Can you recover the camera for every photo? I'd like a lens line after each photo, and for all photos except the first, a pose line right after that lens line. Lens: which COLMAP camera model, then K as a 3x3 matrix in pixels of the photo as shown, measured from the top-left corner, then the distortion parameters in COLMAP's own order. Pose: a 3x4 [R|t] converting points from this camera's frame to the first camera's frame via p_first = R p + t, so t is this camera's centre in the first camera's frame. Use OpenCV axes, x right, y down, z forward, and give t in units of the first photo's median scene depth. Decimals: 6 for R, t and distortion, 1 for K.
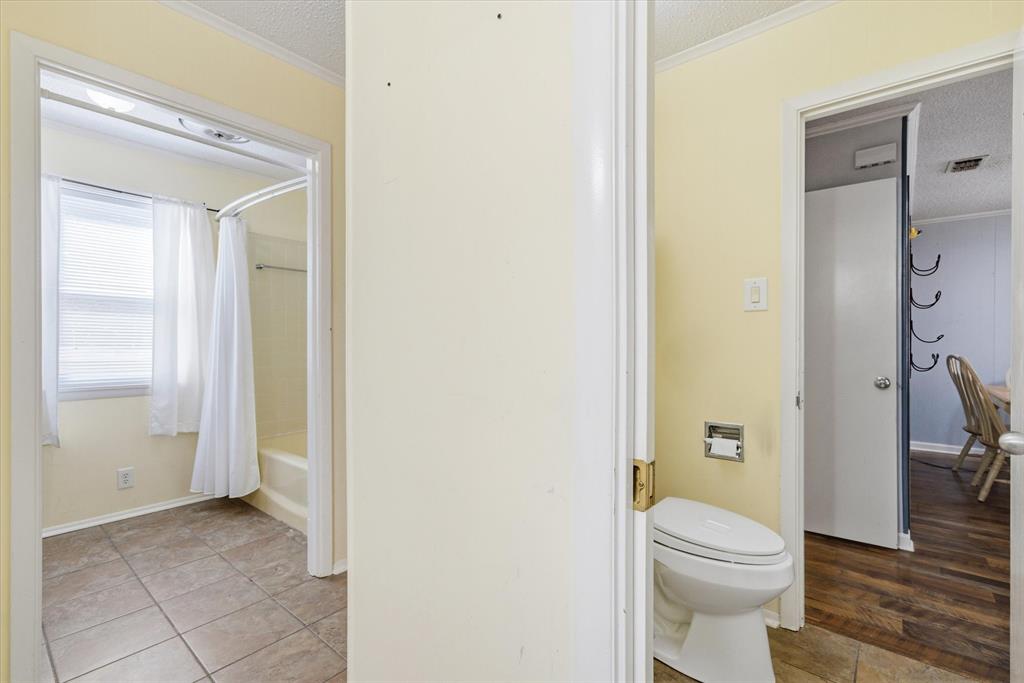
lens RADIAL K [[464.9, 0, 520.0], [0, 464.9, 350.5], [0, 0, 1]] dist [-0.002148, 0.001507]
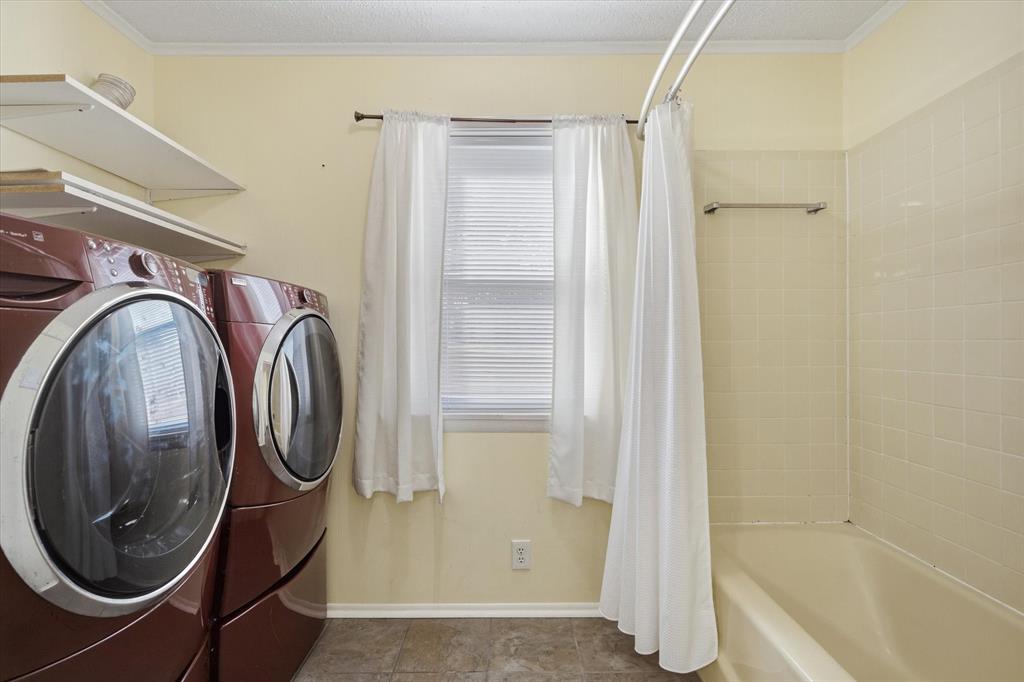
lens RADIAL K [[464.9, 0, 516.8], [0, 464.9, 339.7], [0, 0, 1]] dist [-0.002148, 0.001507]
pose [[0.650663, -0.009788, -0.759304, -0.335973], [-0.006350, 0.999812, -0.018330, -0.018347], [0.759340, 0.016749, 0.650478, 0.541466]]
